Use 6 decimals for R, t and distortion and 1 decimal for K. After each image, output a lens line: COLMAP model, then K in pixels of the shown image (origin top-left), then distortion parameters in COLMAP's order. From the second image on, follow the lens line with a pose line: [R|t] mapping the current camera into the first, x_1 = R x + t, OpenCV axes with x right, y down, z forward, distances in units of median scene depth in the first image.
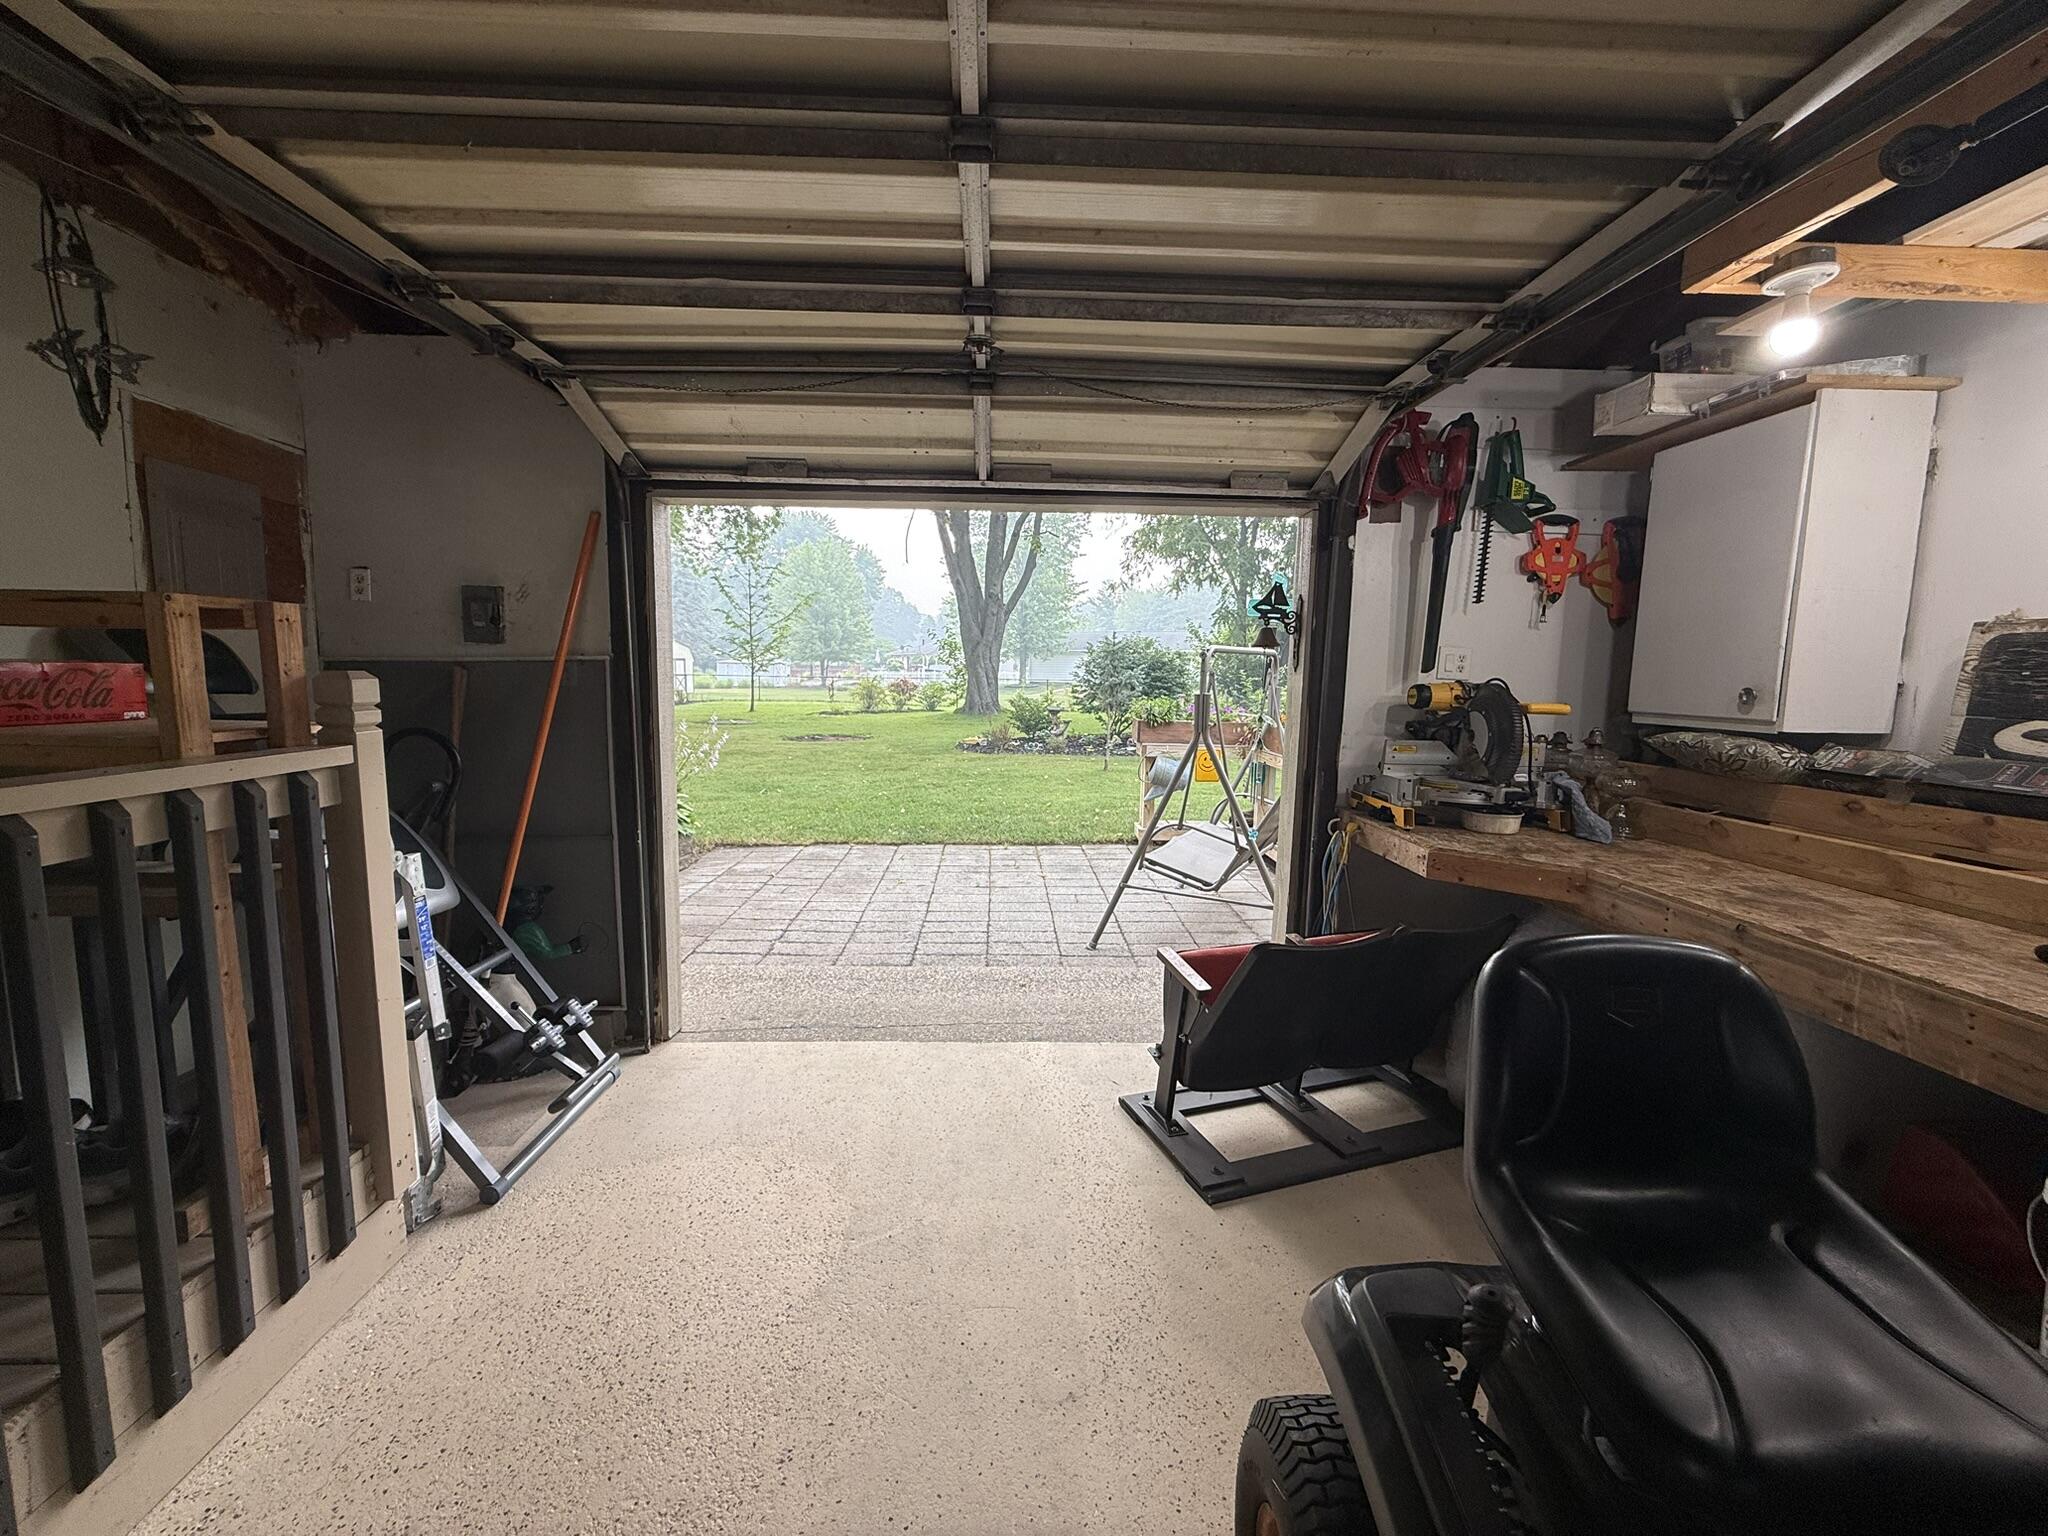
lens RADIAL K [[806.9, 0, 1024.0], [0, 806.9, 768.0], [0, 0, 1]] dist [0.001131, -0.000130]
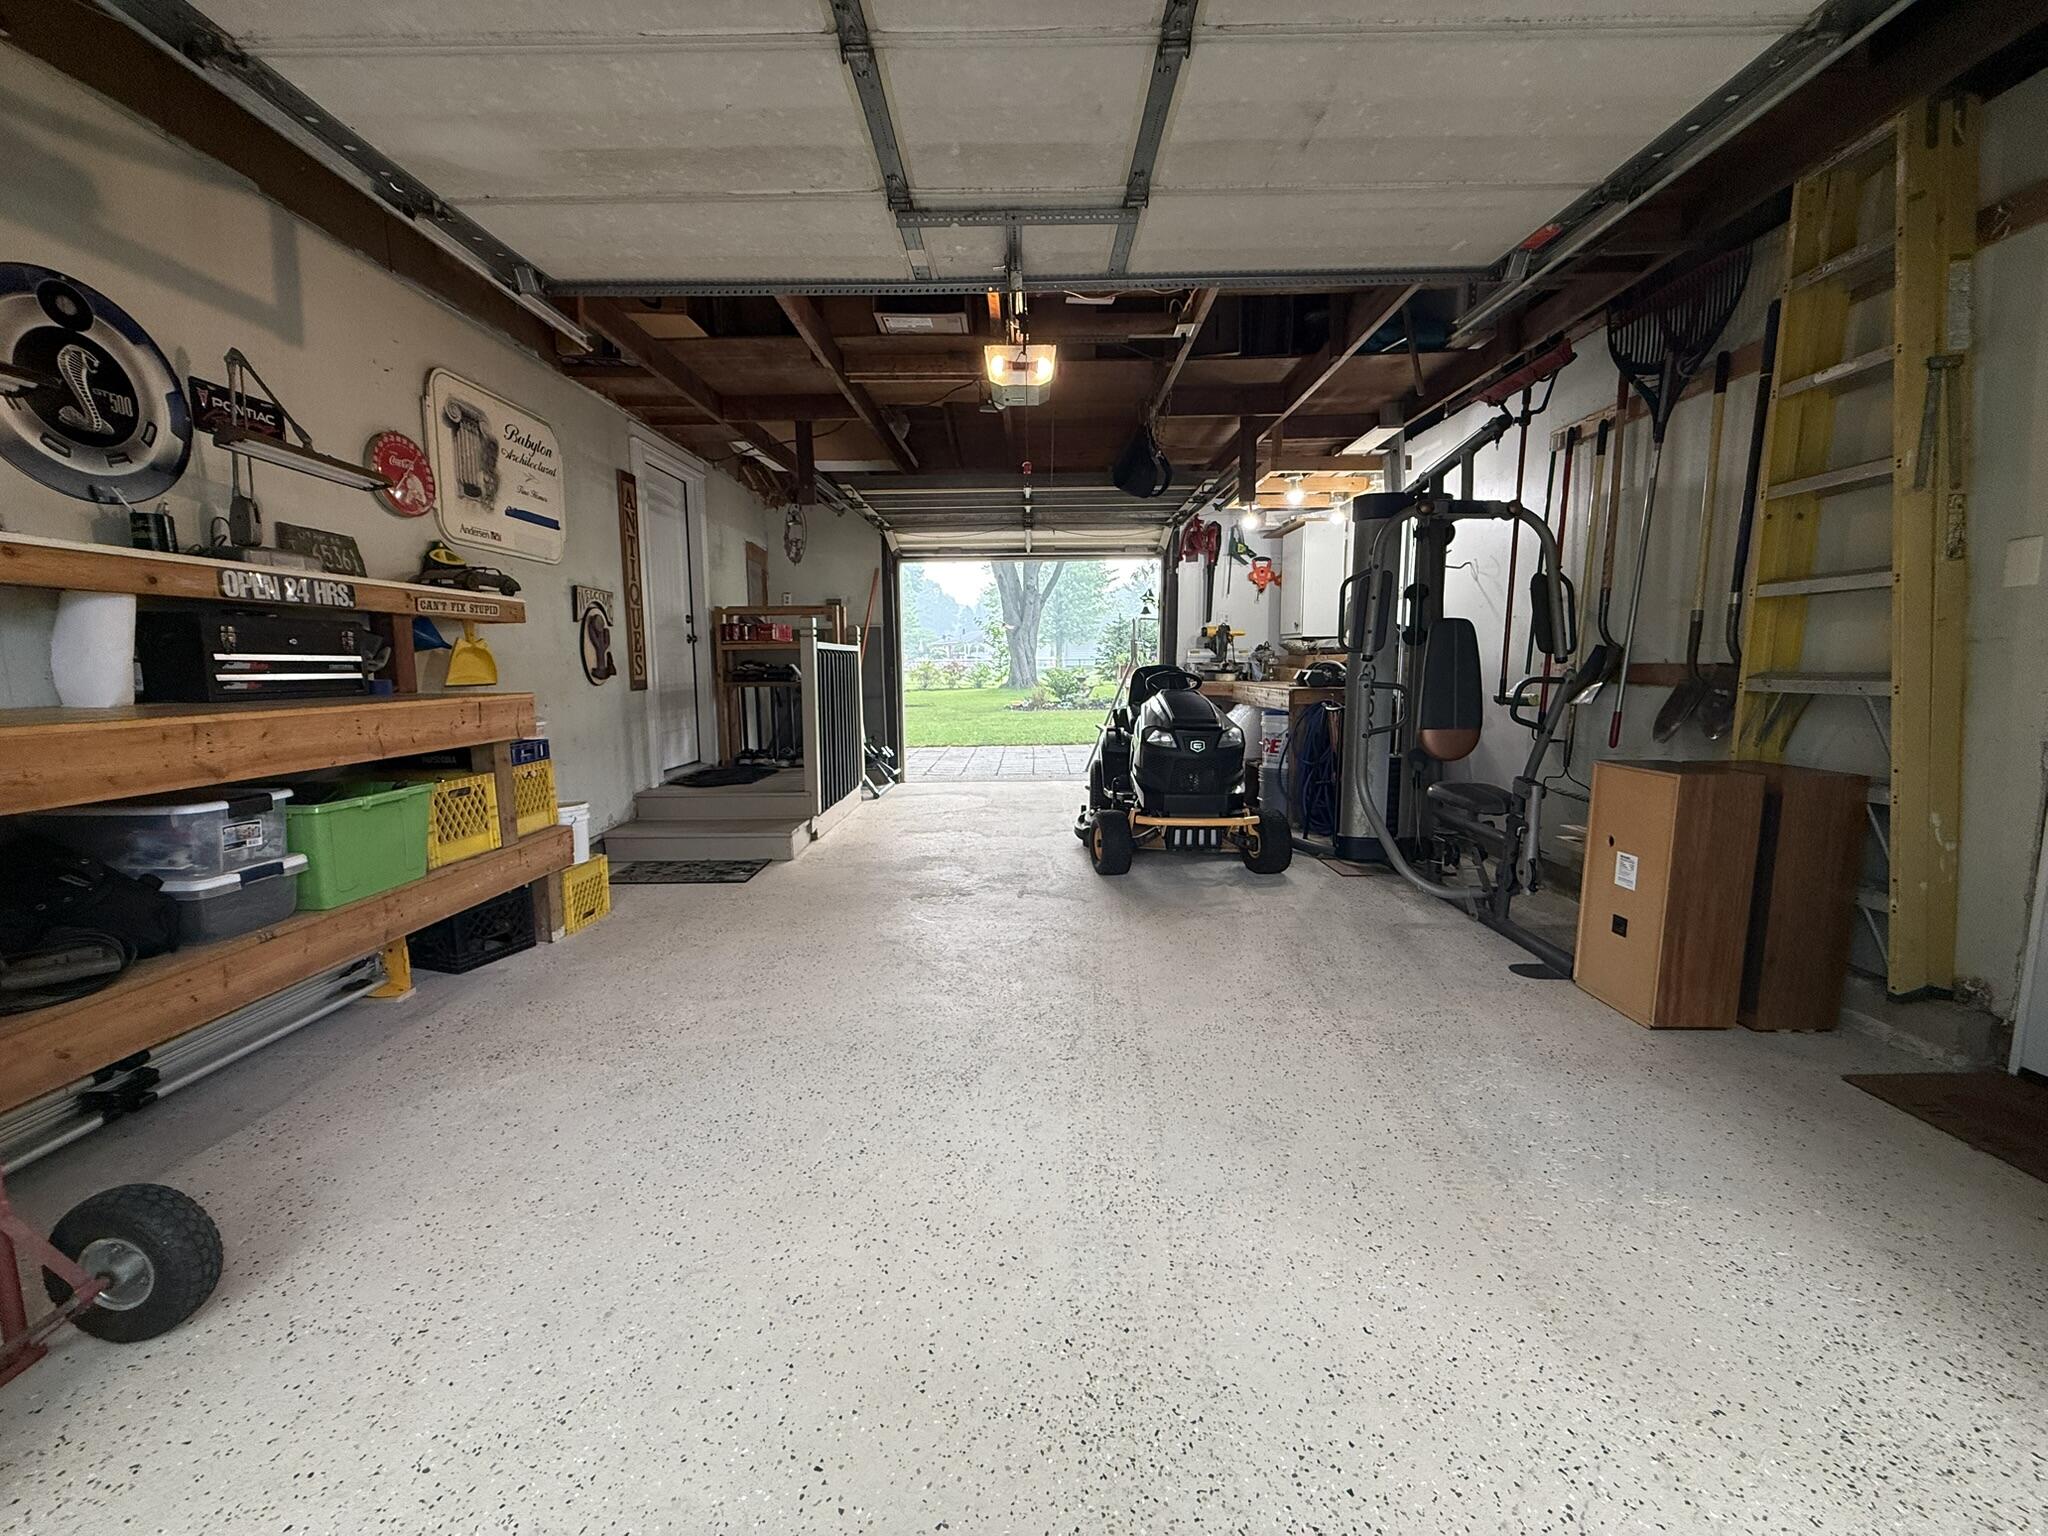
lens RADIAL K [[806.9, 0, 1024.0], [0, 806.9, 768.0], [0, 0, 1]] dist [0.001131, -0.000130]
pose [[0.998641, -0.017946, -0.048936, 0.040350], [0.018644, 0.999730, 0.013835, 0.261024], [0.048674, -0.014728, 0.998706, -1.390032]]
